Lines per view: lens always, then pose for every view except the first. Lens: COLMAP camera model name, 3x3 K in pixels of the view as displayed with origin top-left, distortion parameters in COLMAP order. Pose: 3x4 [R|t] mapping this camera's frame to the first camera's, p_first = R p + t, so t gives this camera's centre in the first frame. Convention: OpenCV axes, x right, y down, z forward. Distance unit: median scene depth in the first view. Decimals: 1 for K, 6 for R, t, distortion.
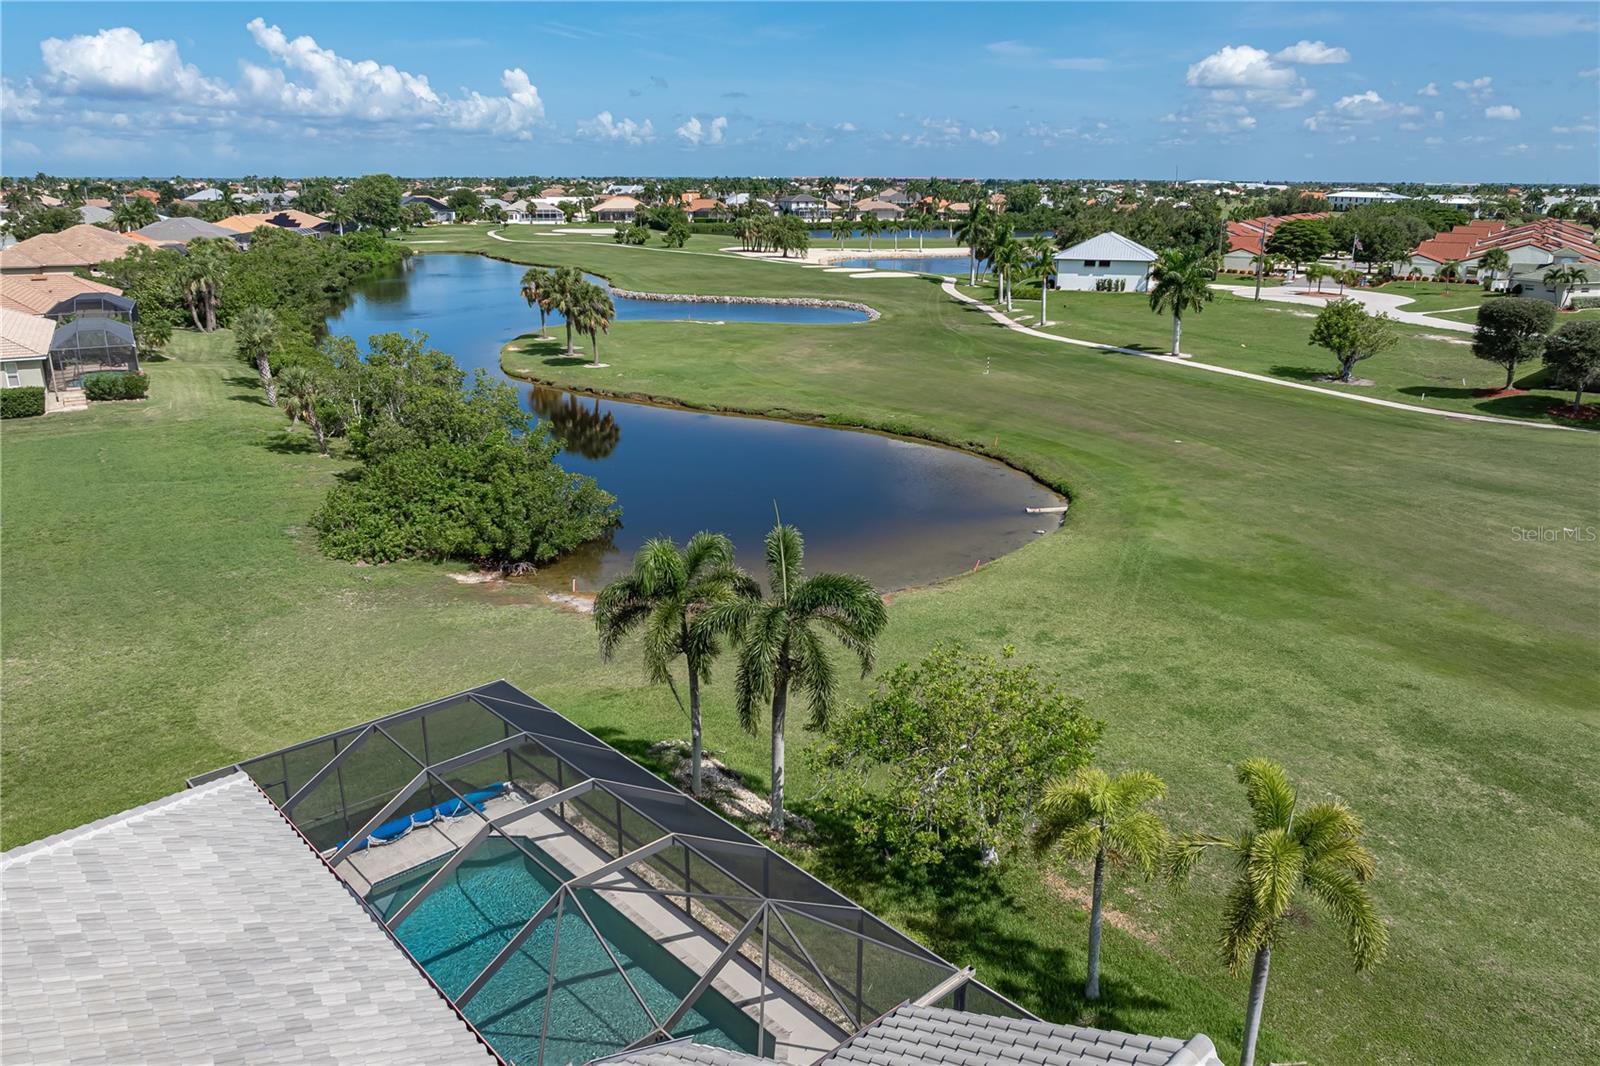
lens RADIAL K [[1129.0, 0, 805.5], [0, 1129.0, 490.0], [0, 0, 1]] dist [-0.027388, 0.012159]
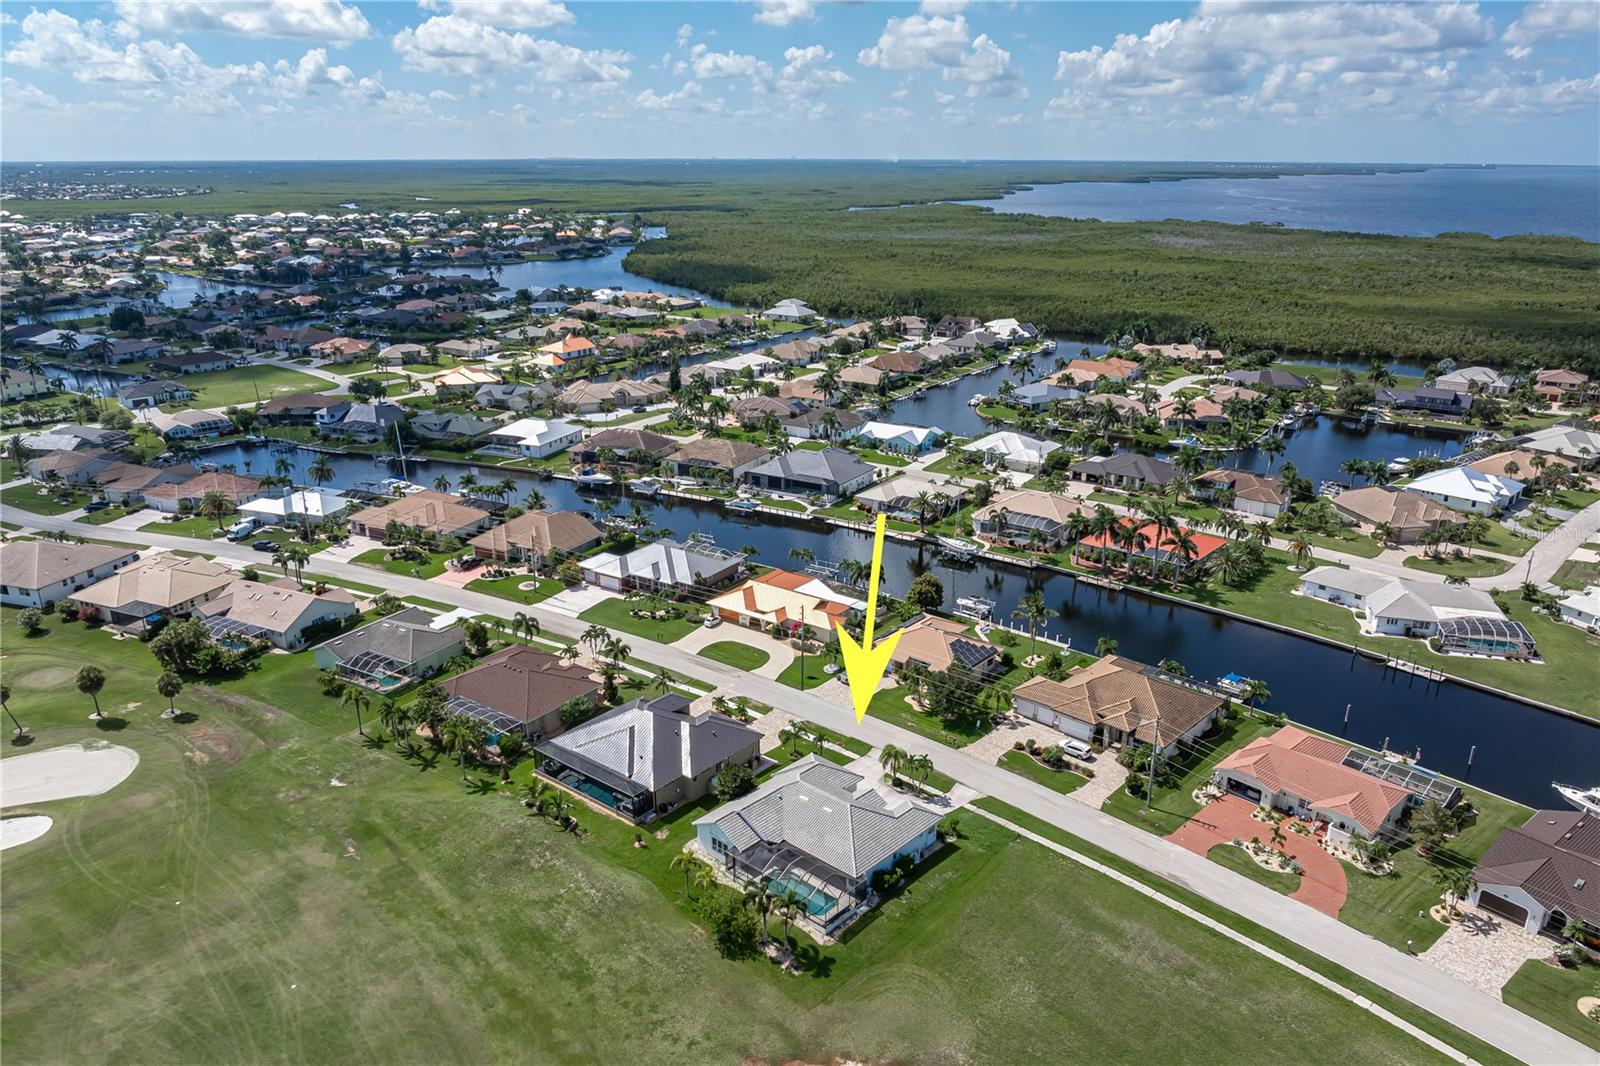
lens RADIAL K [[1129.0, 0, 805.1], [0, 1129.0, 569.7], [0, 0, 1]] dist [-0.027388, 0.012159]
pose [[-0.996617, 0.023681, -0.078699, 0.046448], [-0.027117, 0.809211, 0.586892, -1.234211], [0.077582, 0.587041, -0.805831, 1.326145]]
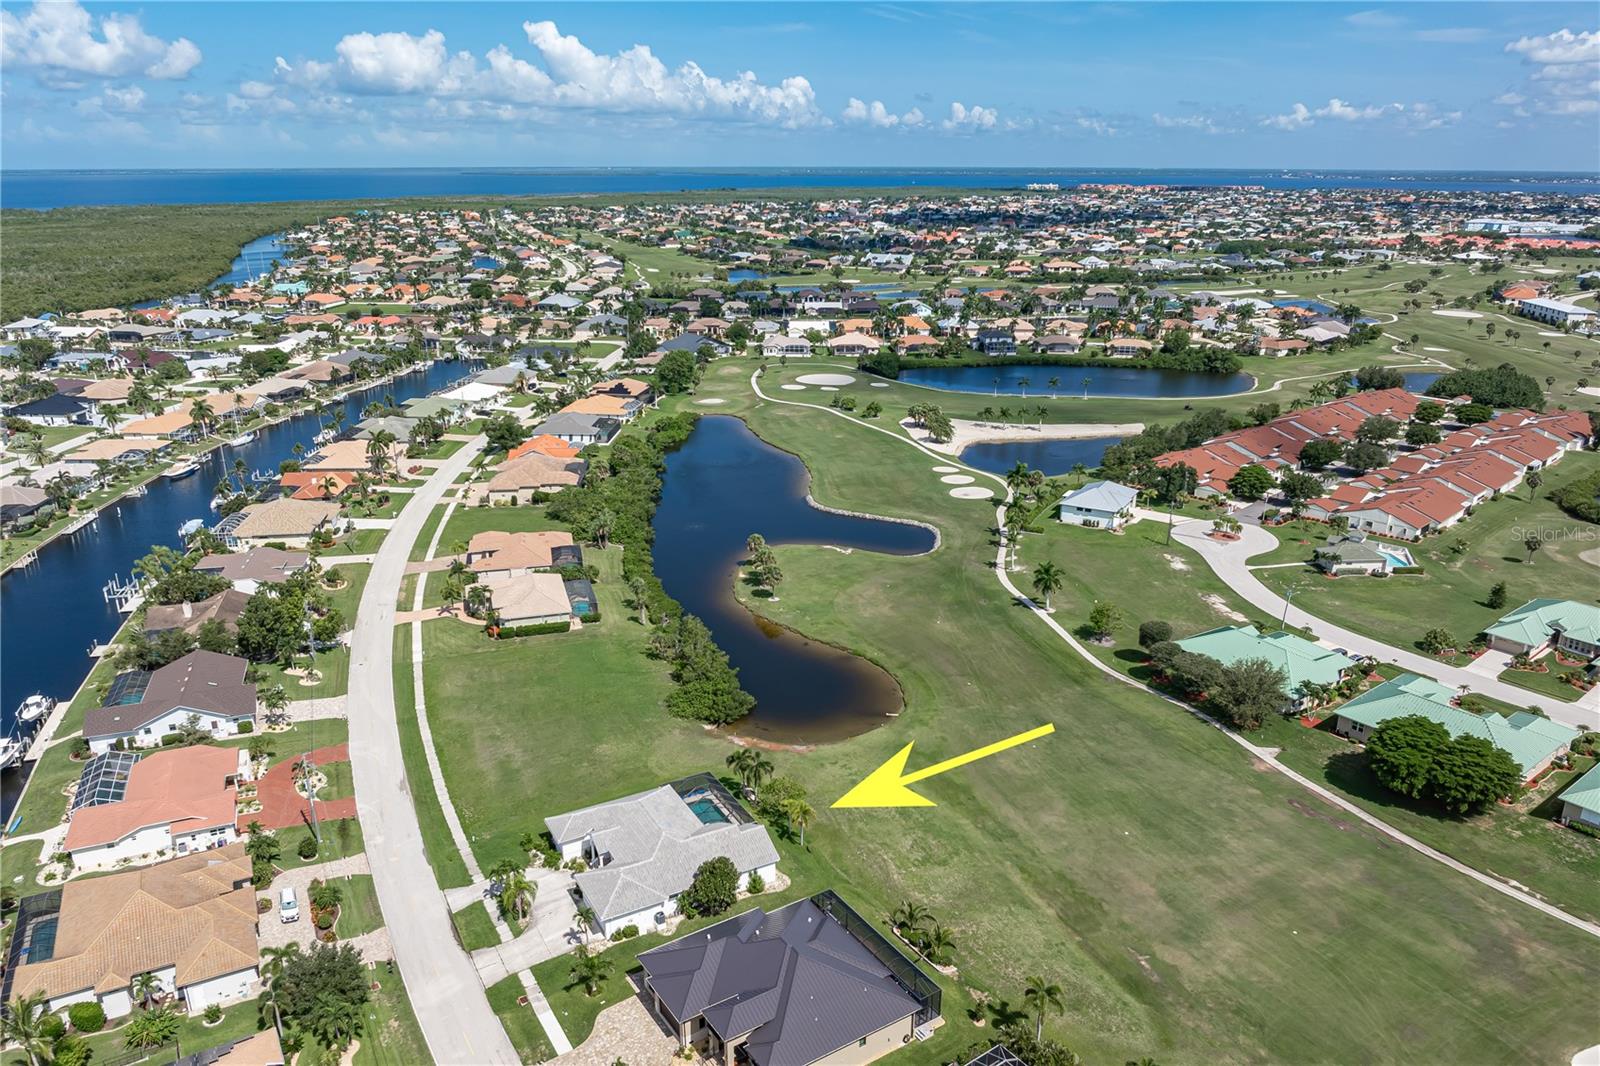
lens RADIAL K [[1129.0, 0, 806.1], [0, 1129.0, 522.6], [0, 0, 1]] dist [-0.027388, 0.012159]
pose [[0.971490, 0.069319, -0.226719, 0.485201], [-0.060885, 0.997175, 0.043991, -0.469160], [0.229128, -0.028933, 0.972966, -1.508907]]
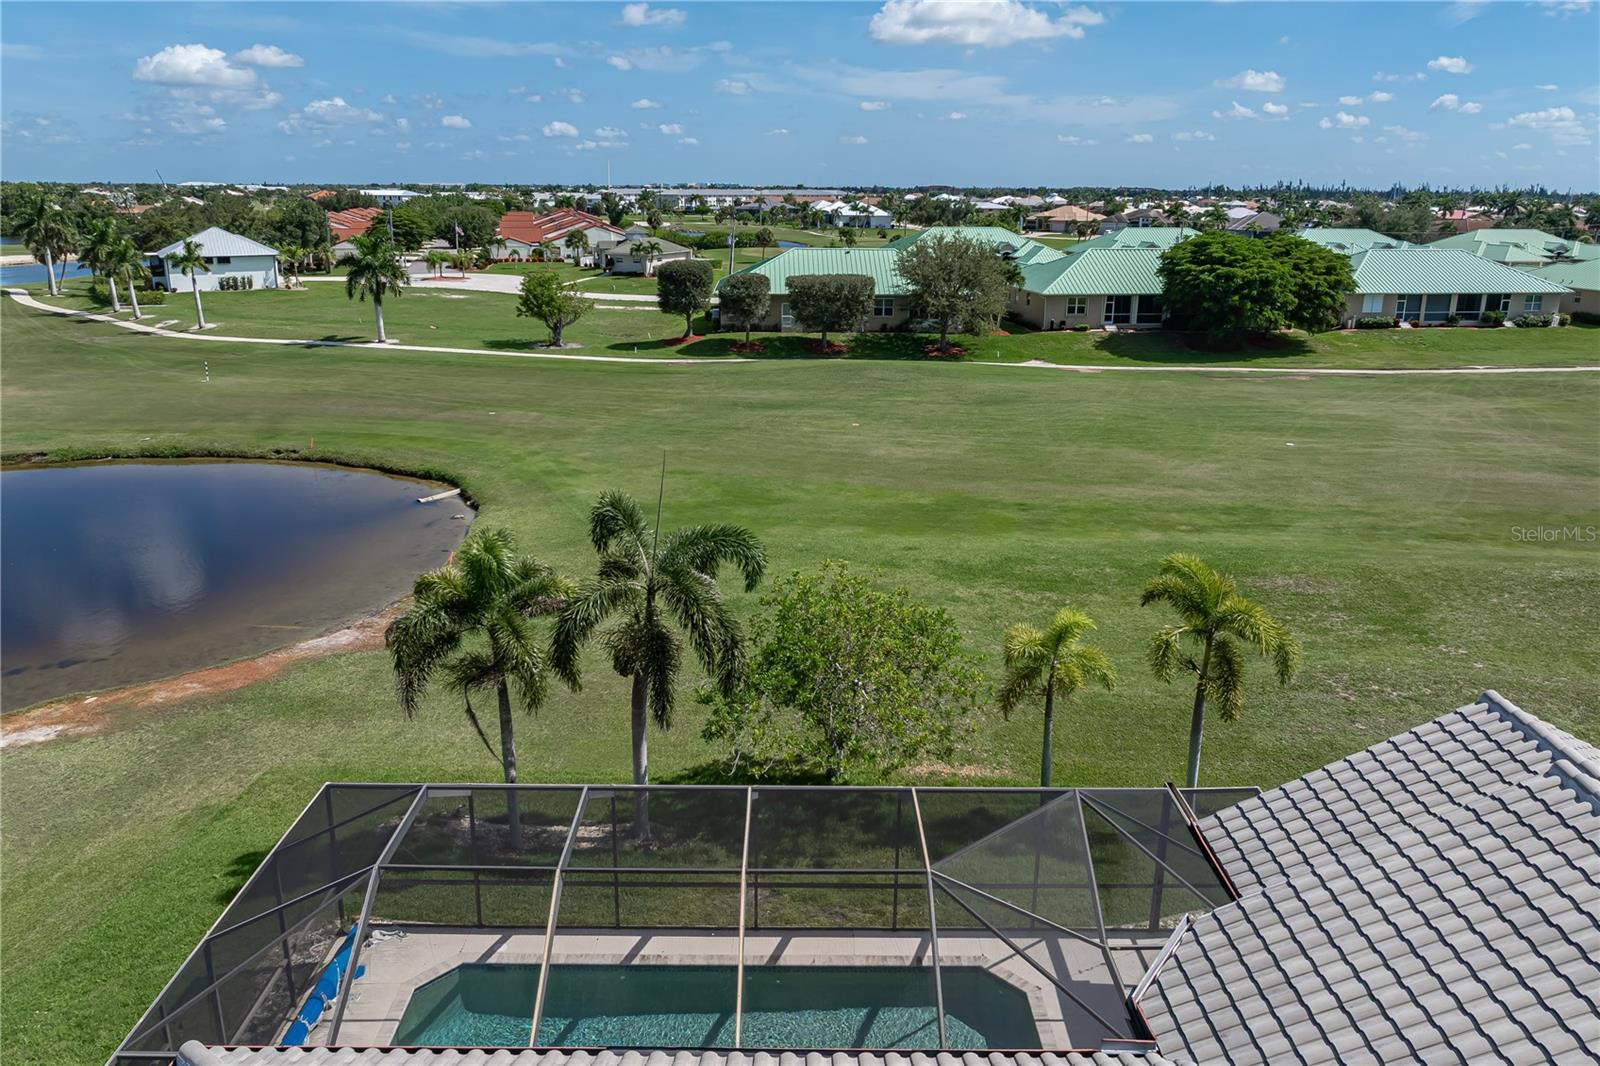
lens RADIAL K [[1129.0, 0, 800.7], [0, 1129.0, 472.1], [0, 0, 1]] dist [-0.027388, 0.012159]
pose [[0.681774, -0.178450, 0.709465, -0.183222], [0.190684, 0.979618, 0.063160, -0.002863], [-0.706275, 0.092222, 0.701905, 0.100375]]
